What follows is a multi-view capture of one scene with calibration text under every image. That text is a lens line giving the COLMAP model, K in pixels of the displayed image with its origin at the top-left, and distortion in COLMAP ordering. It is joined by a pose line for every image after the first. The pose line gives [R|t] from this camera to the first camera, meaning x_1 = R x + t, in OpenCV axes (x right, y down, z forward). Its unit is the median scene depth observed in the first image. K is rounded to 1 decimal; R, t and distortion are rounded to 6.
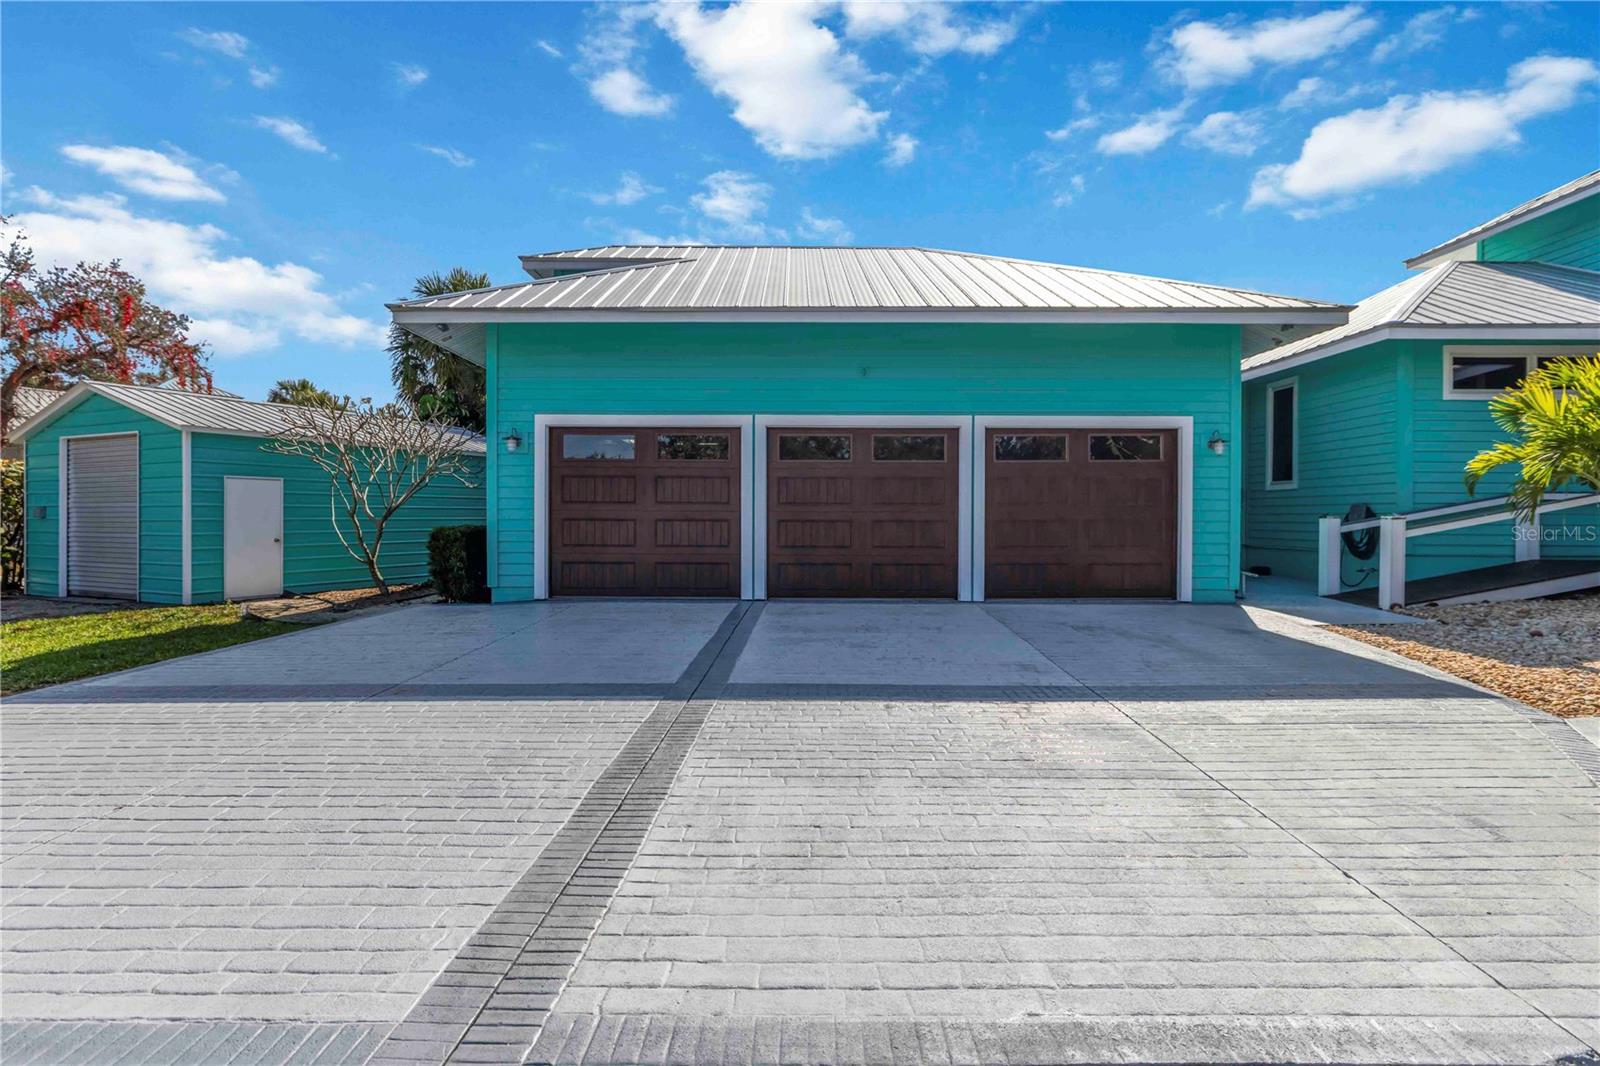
lens RADIAL K [[776.5, 0, 793.1], [0, 776.5, 520.9], [0, 0, 1]] dist [-0.000812, -0.000636]
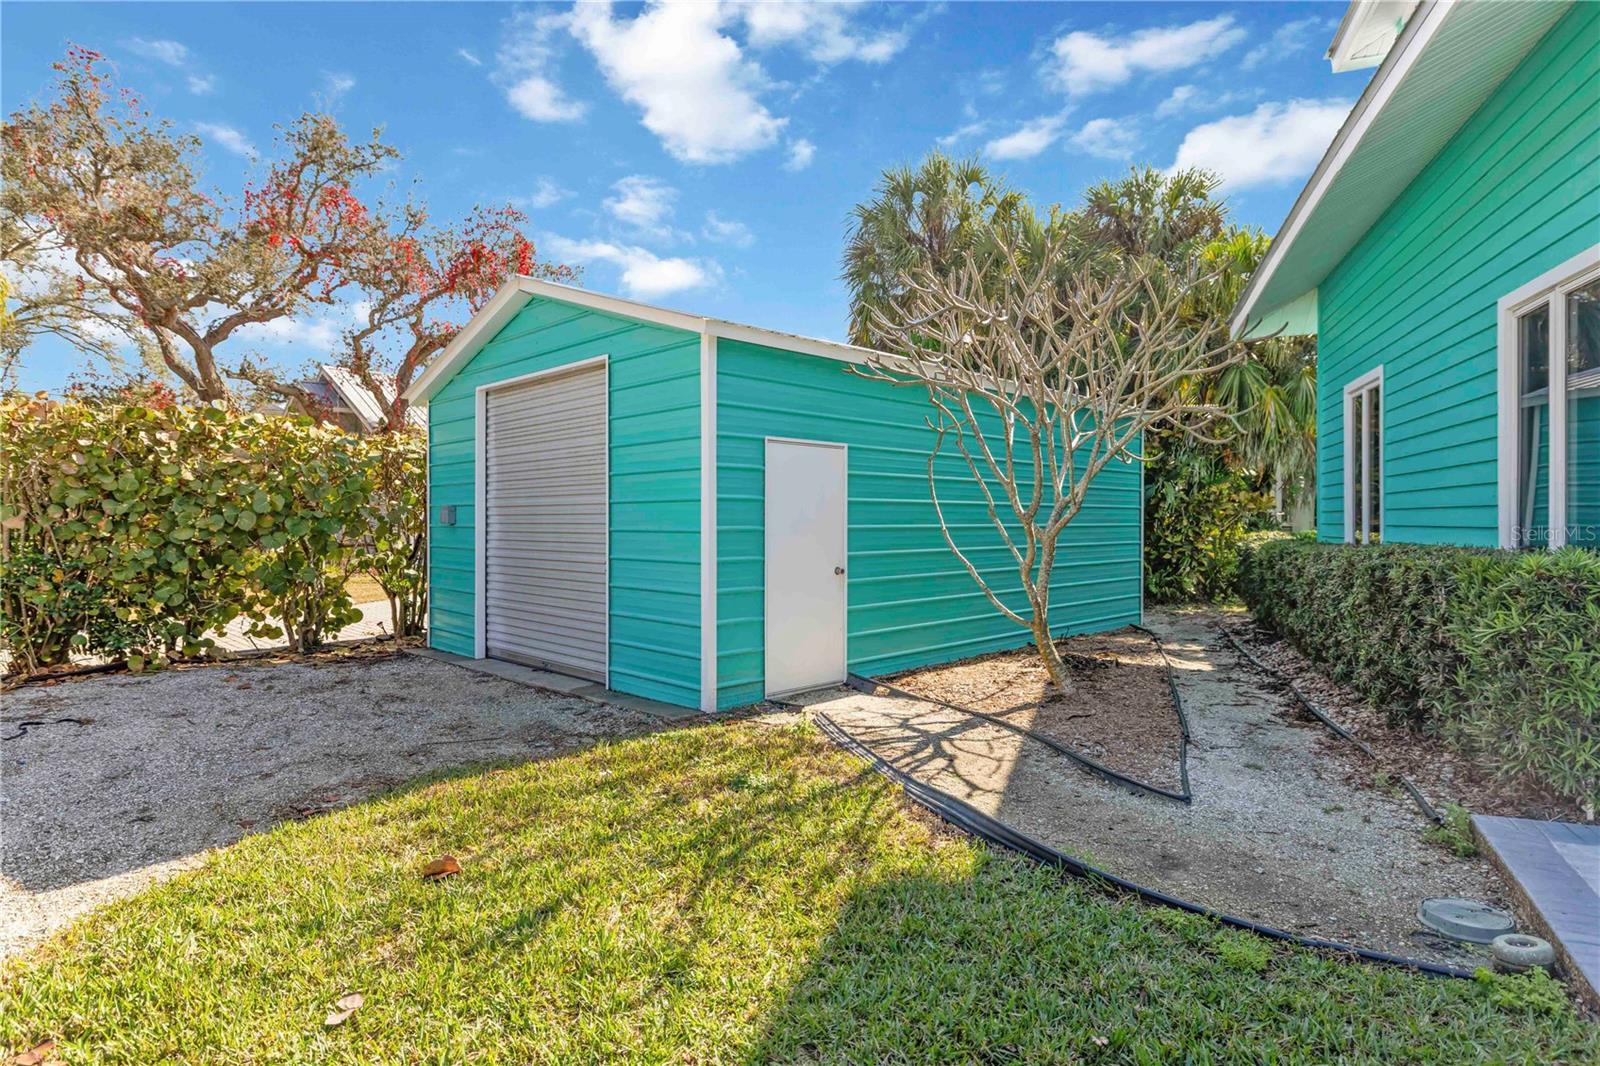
lens RADIAL K [[829.1, 0, 800.0], [0, 829.1, 533.0], [0, 0, 1]] dist [0.001395, 0.000124]
pose [[0.939989, 0.005030, -0.341168, -0.497681], [-0.001875, 0.999952, 0.009576, -0.003739], [0.341200, -0.008362, 0.939954, 0.490630]]
